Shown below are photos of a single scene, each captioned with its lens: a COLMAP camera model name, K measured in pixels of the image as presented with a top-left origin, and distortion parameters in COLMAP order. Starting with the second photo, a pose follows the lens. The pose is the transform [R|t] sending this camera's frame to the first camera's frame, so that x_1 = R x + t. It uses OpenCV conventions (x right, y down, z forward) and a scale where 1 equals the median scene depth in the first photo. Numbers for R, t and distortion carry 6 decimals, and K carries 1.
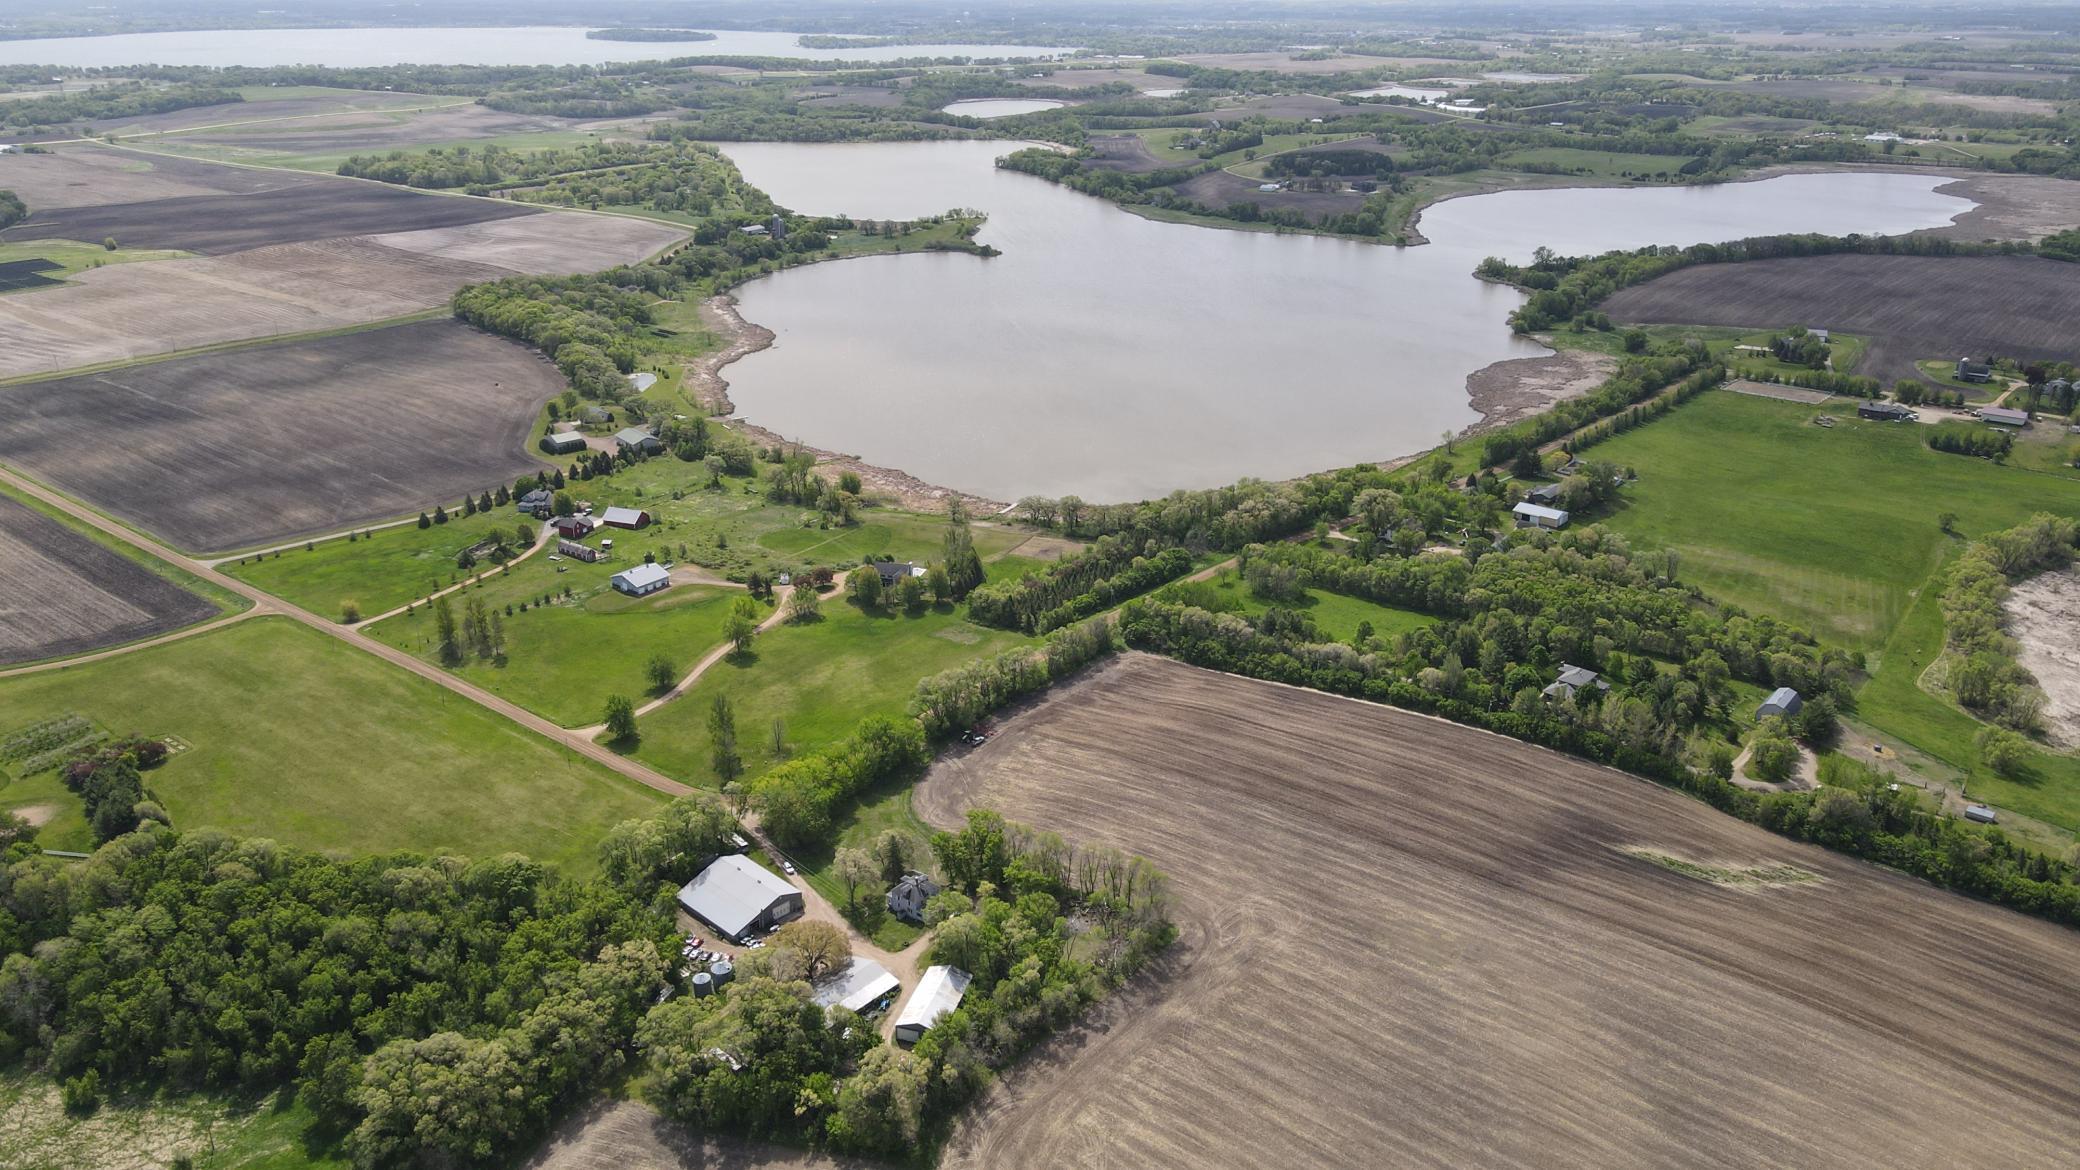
lens RADIAL K [[1535.2, 0, 1029.4], [0, 1535.2, 586.8], [0, 0, 1]] dist [-0.005758, 0.045577]
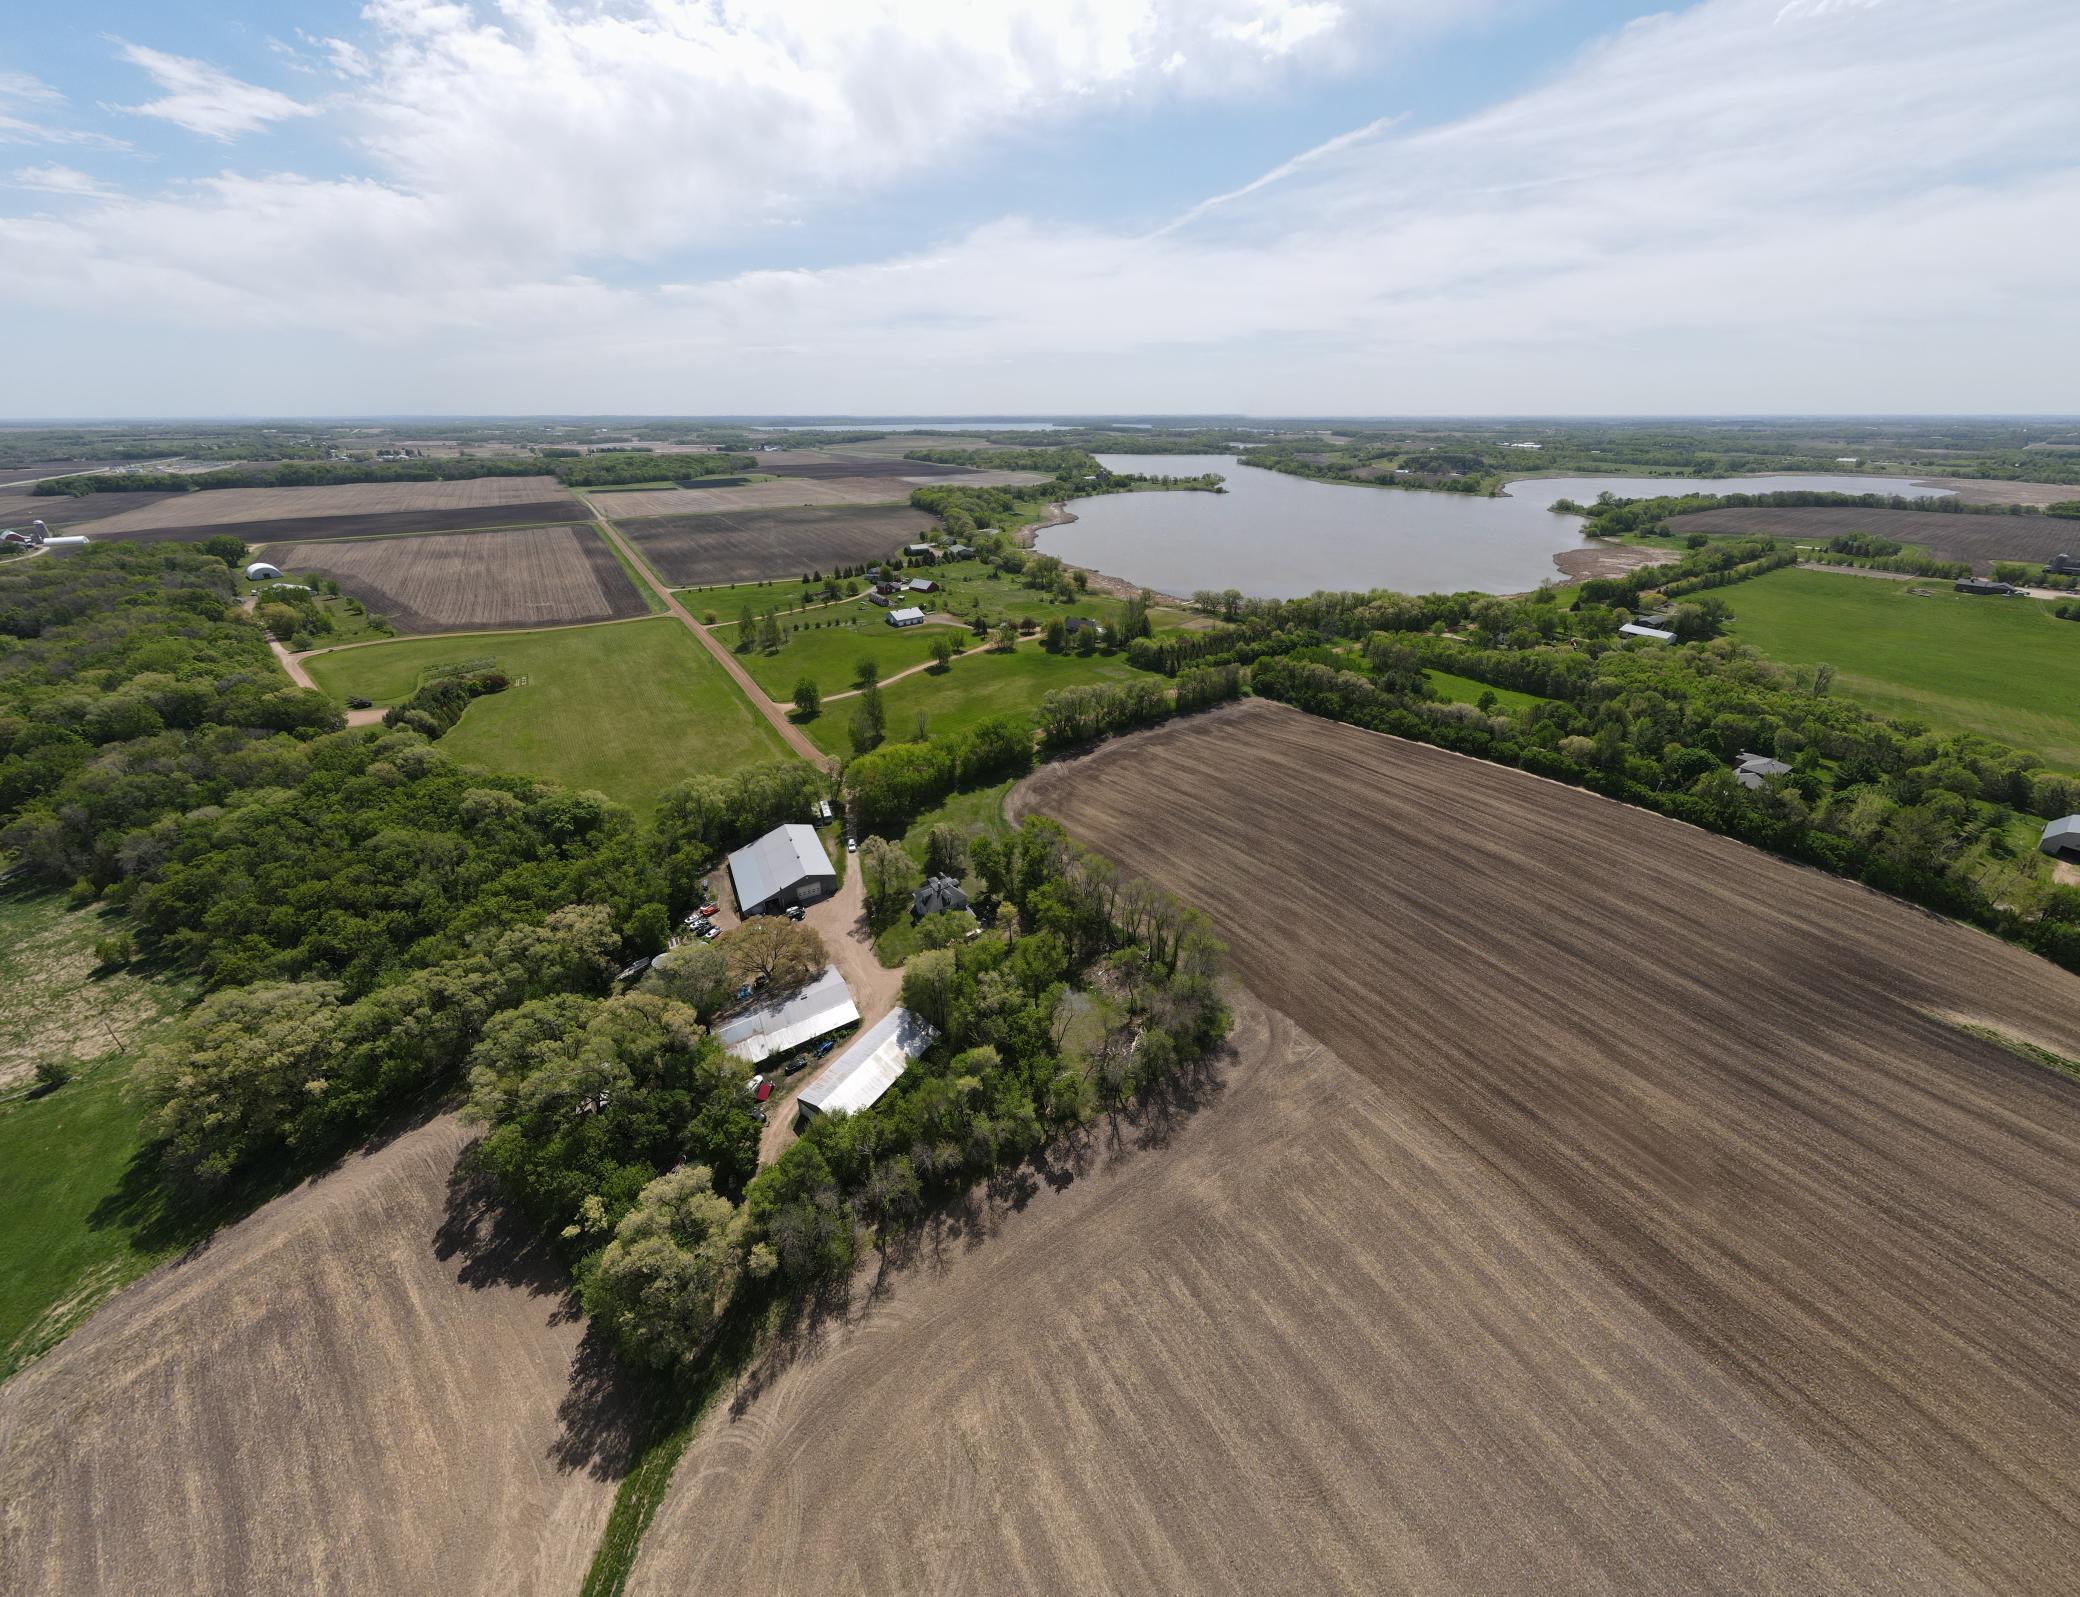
lens RADIAL K [[707.3, 0, 1042.6], [0, 707.3, 716.7], [0, 0, 1]] dist [0.005716, 0.000254]
pose [[0.956733, 0.111831, -0.268618, 0.057396], [-0.105427, 0.993693, 0.038198, 0.052346], [0.271196, -0.008226, 0.962489, 0.443527]]
